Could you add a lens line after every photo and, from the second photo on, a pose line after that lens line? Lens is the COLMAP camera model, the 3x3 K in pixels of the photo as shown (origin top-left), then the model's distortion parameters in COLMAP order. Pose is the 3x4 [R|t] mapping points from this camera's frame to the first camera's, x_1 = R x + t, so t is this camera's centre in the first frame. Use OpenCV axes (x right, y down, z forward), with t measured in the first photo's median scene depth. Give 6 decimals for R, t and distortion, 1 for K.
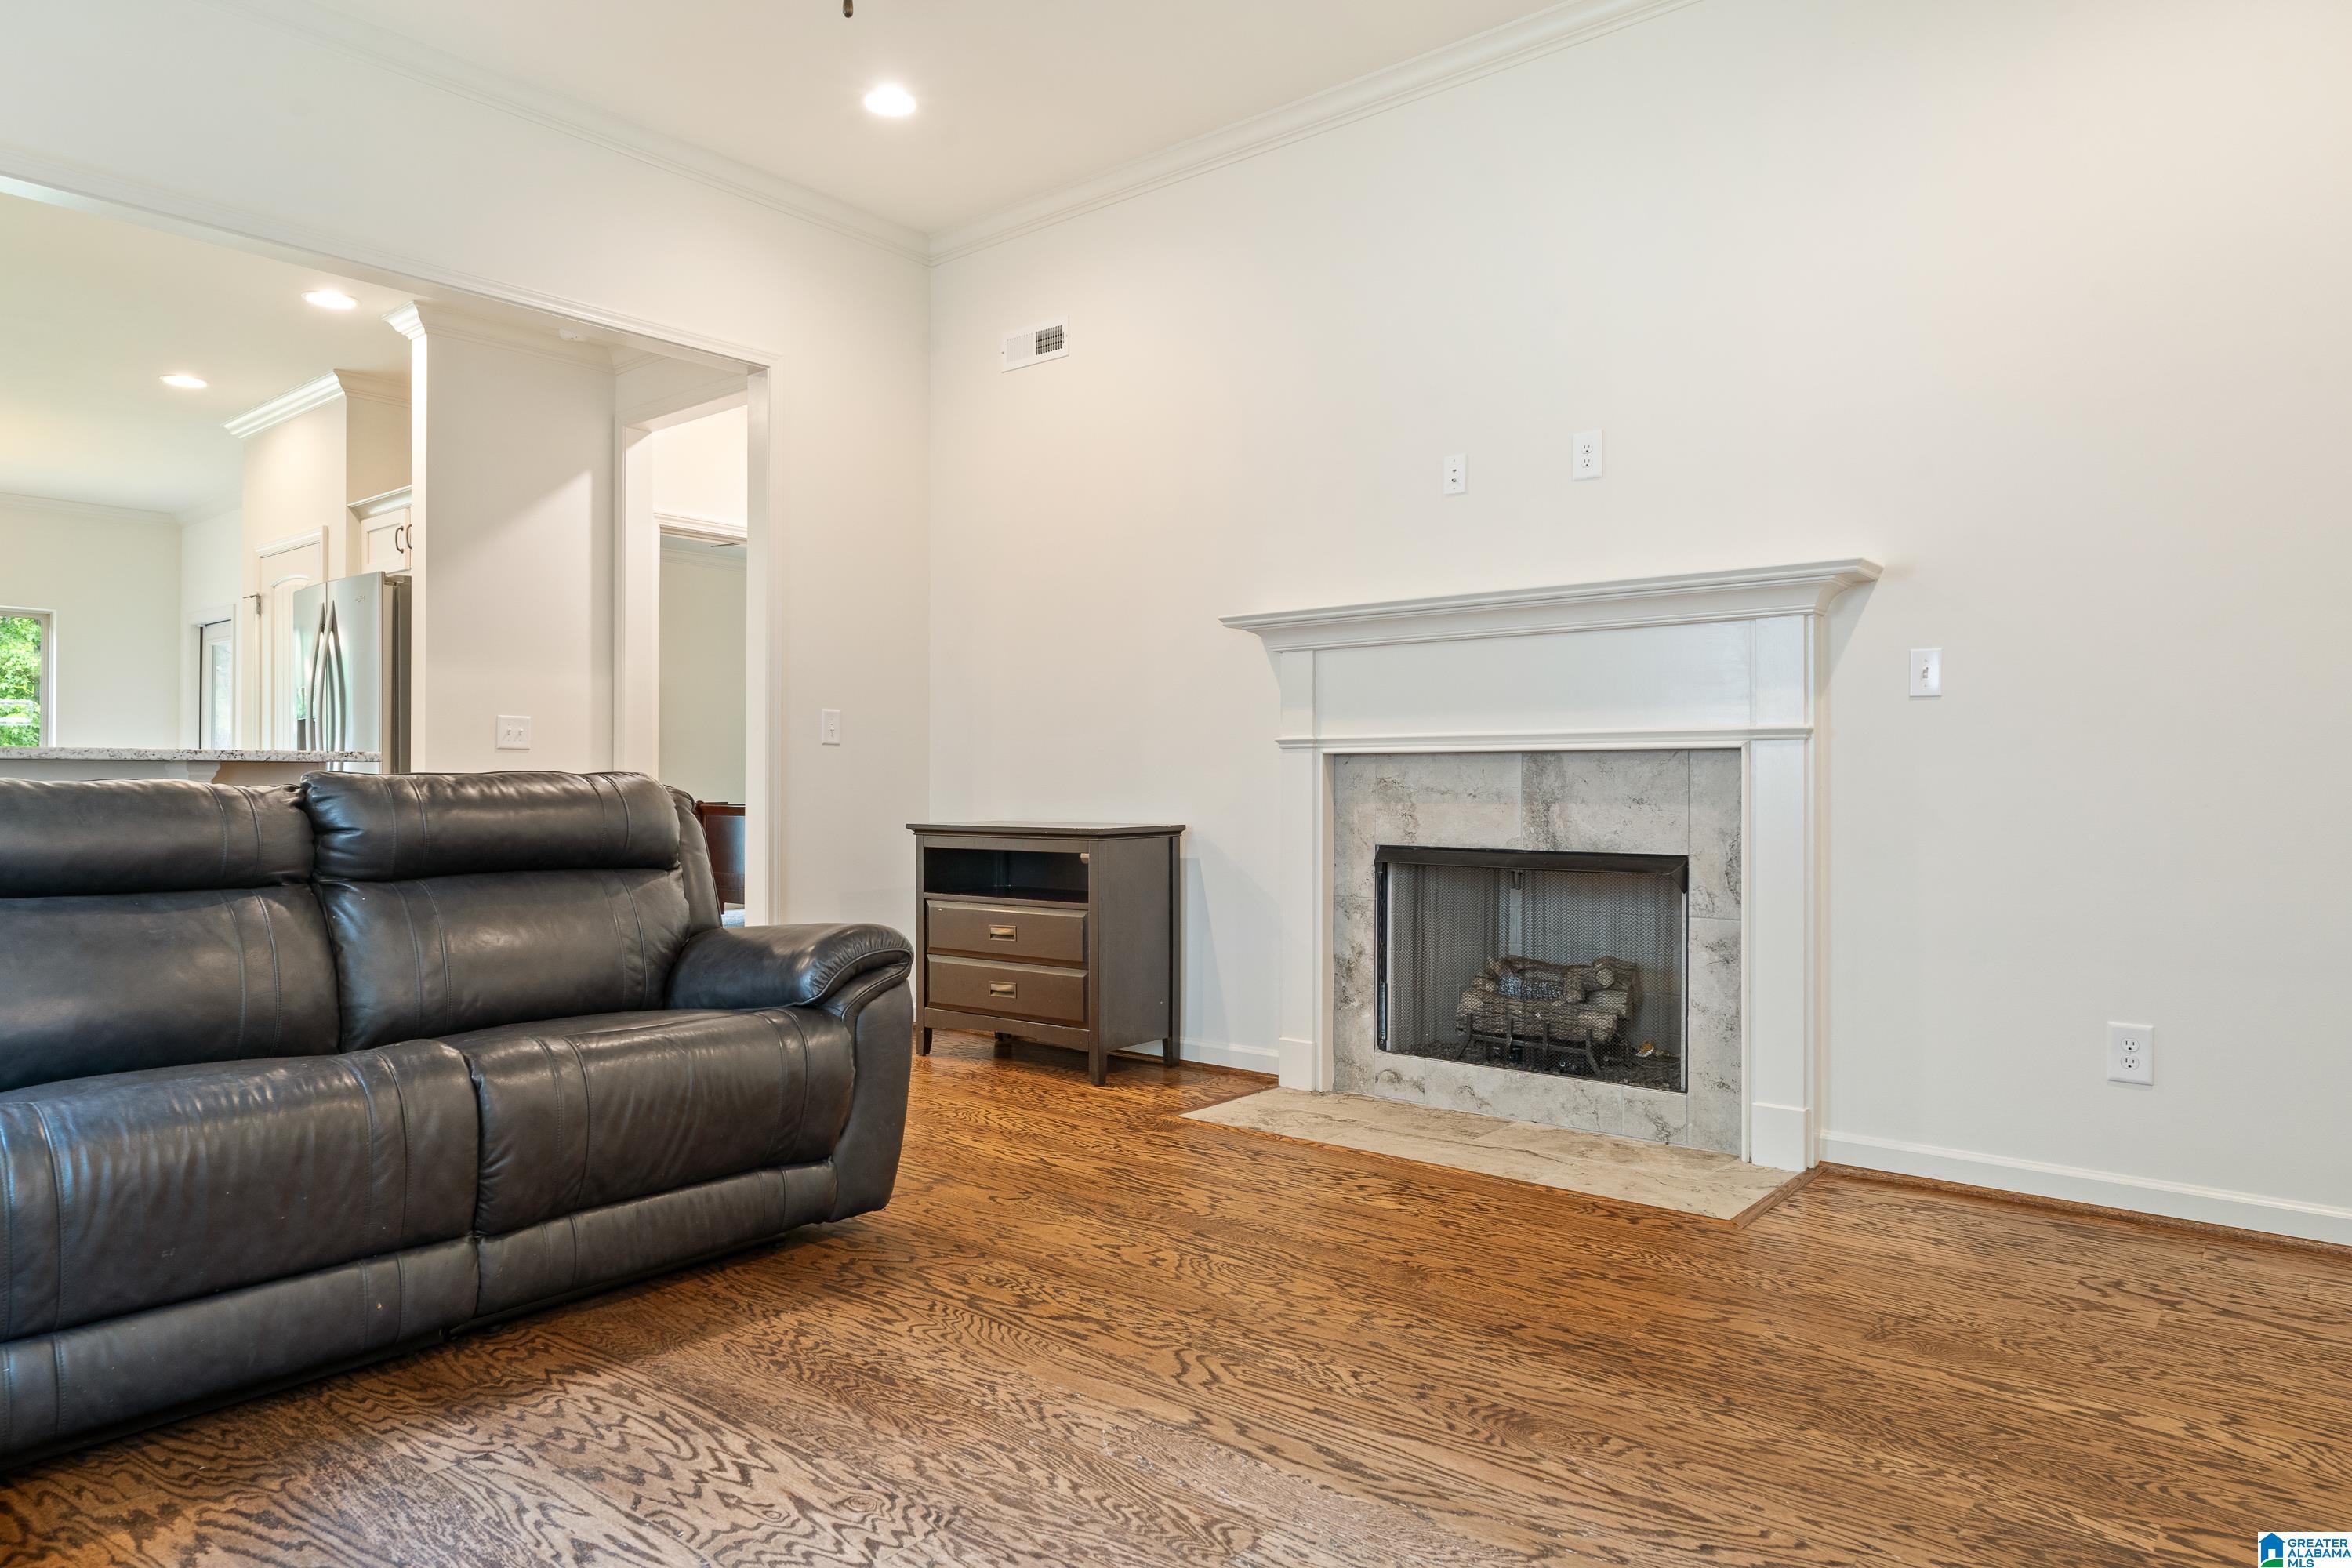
lens RADIAL K [[1437.6, 0, 1171.1], [0, 1437.6, 786.2], [0, 0, 1]] dist [0.001214, -0.000452]
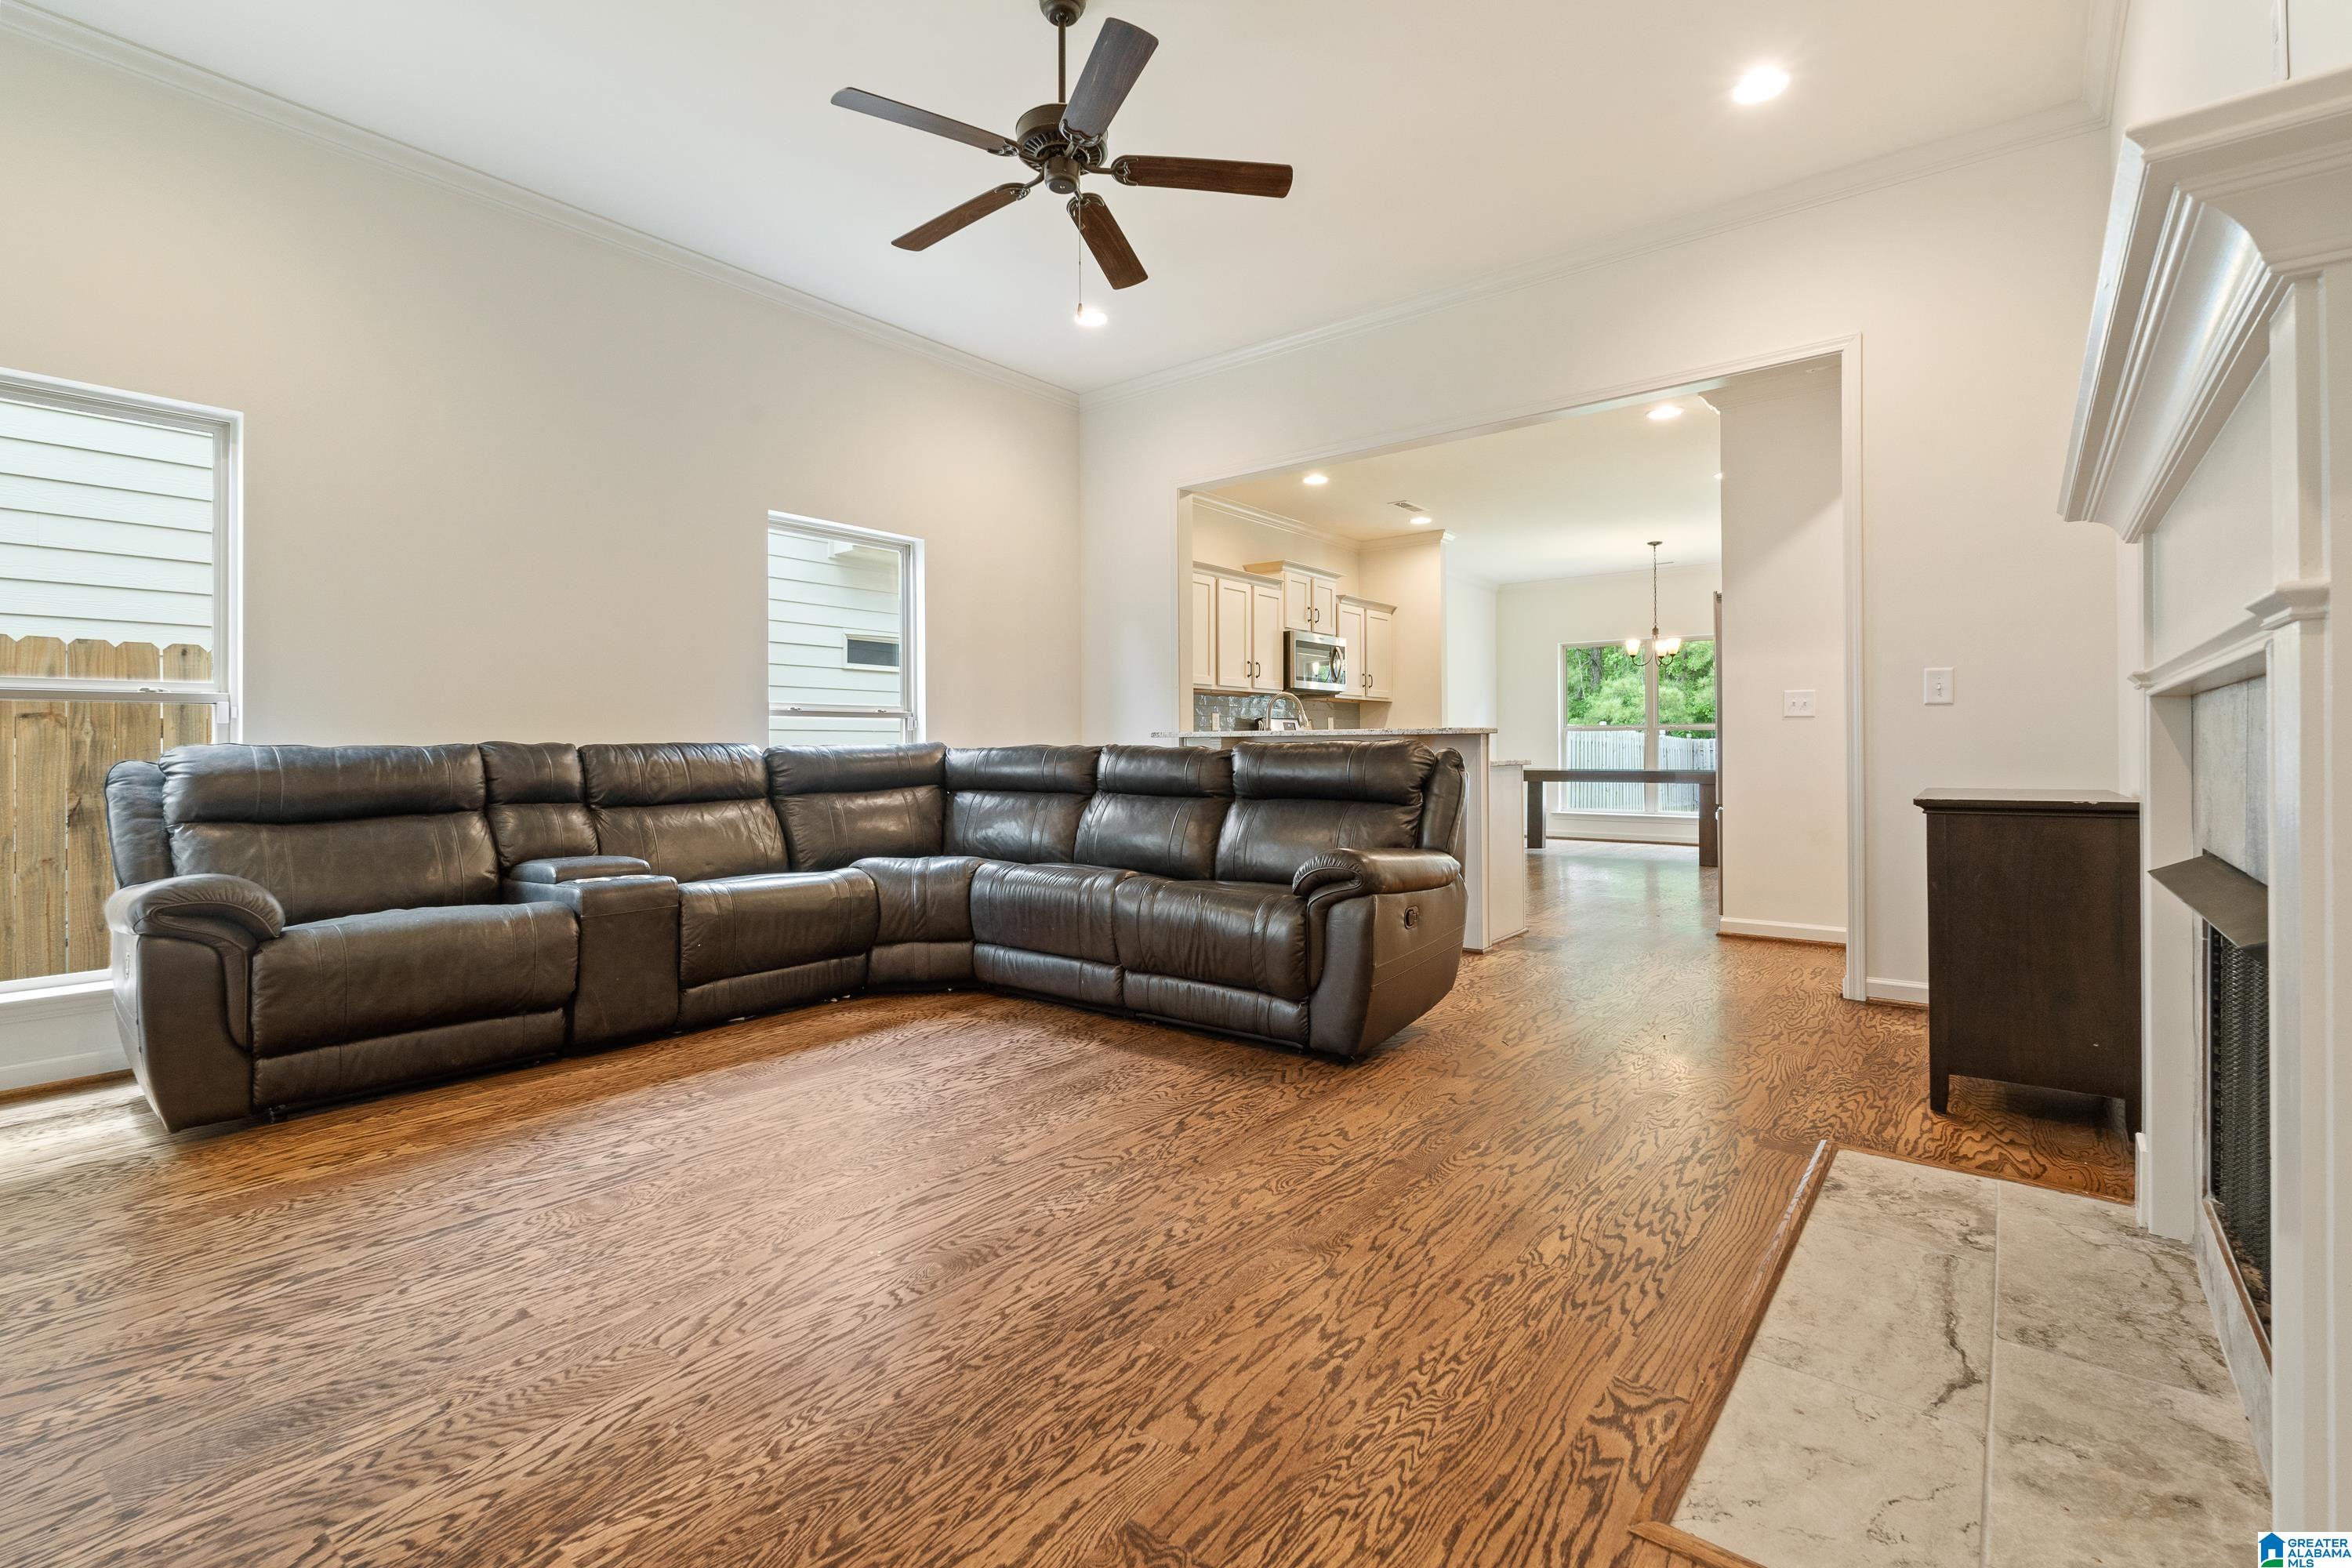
lens RADIAL K [[1055.5, 0, 1167.0], [0, 1055.5, 759.8], [0, 0, 1]] dist [-0.007136, 0.002192]
pose [[0.014064, 0.010191, -0.999849, 0.966801], [0.005020, 0.999935, 0.010262, -0.002579], [0.999888, -0.005164, 0.014012, 0.974546]]
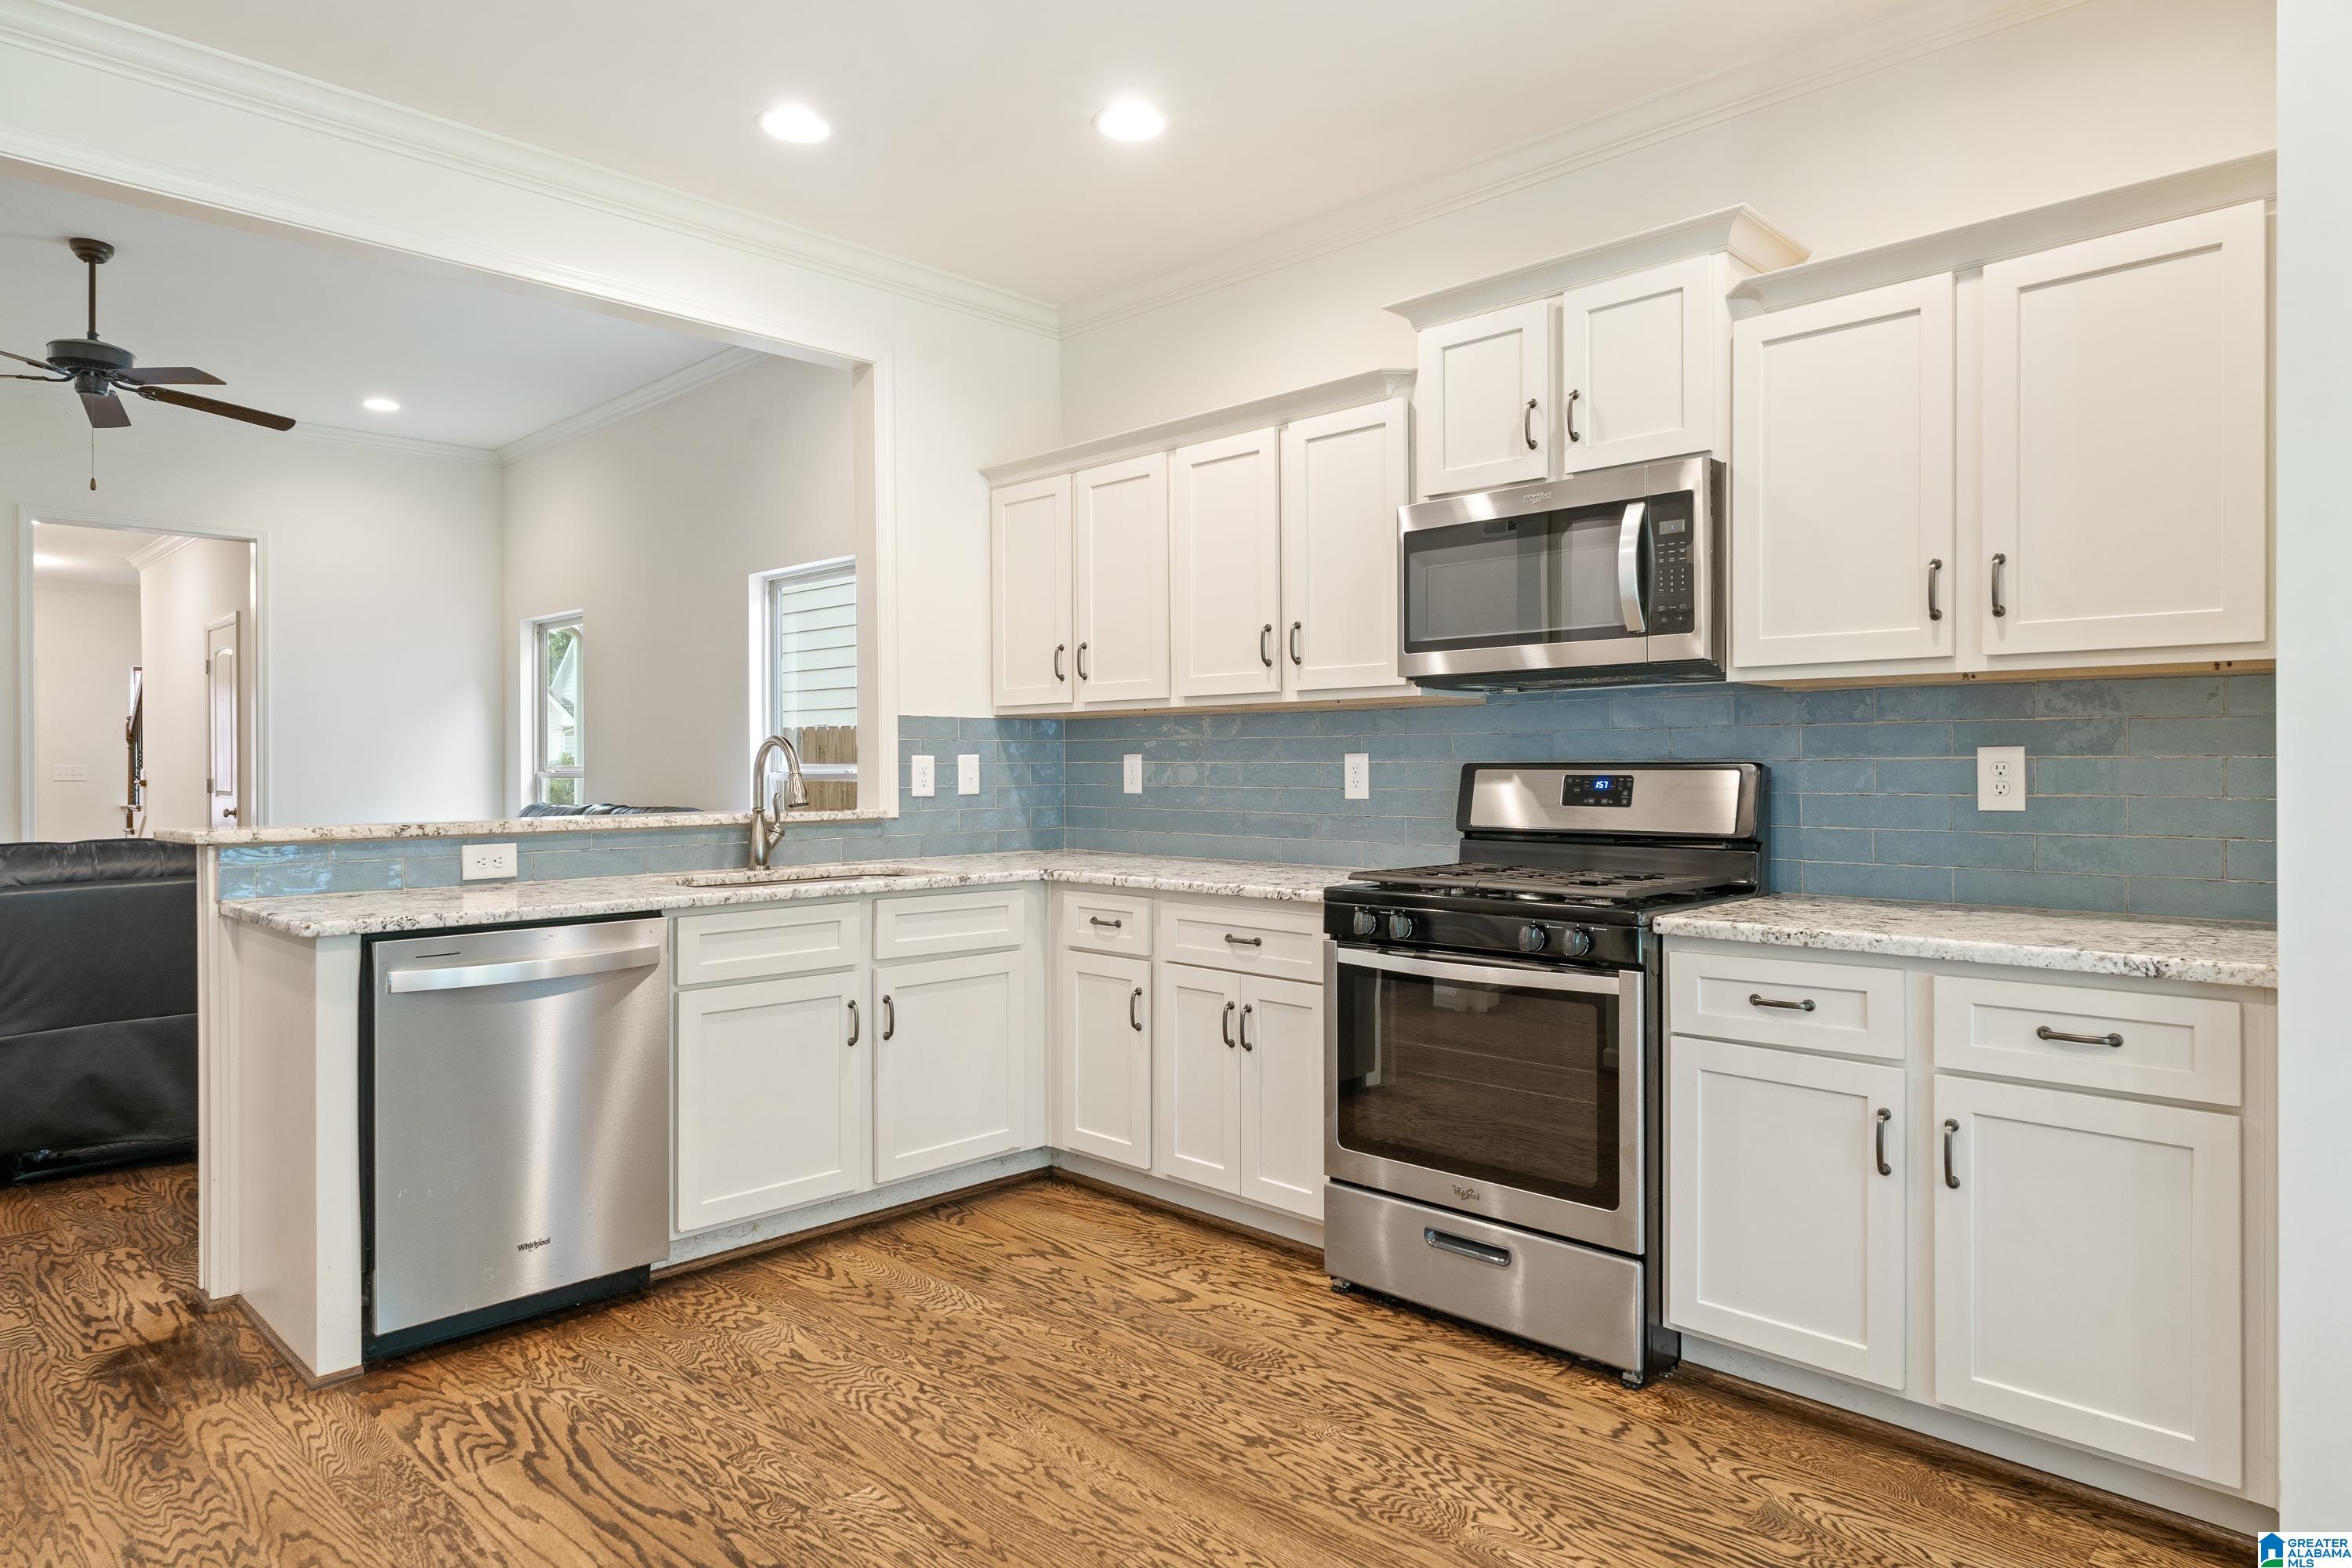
lens RADIAL K [[1437.6, 0, 1177.6], [0, 1437.6, 767.8], [0, 0, 1]] dist [0.001214, -0.000452]
pose [[-0.994266, 0.002927, 0.106896, -1.936478], [0.003239, 0.999991, 0.002738, -0.093750], [-0.106887, 0.003069, -0.994266, 2.740993]]
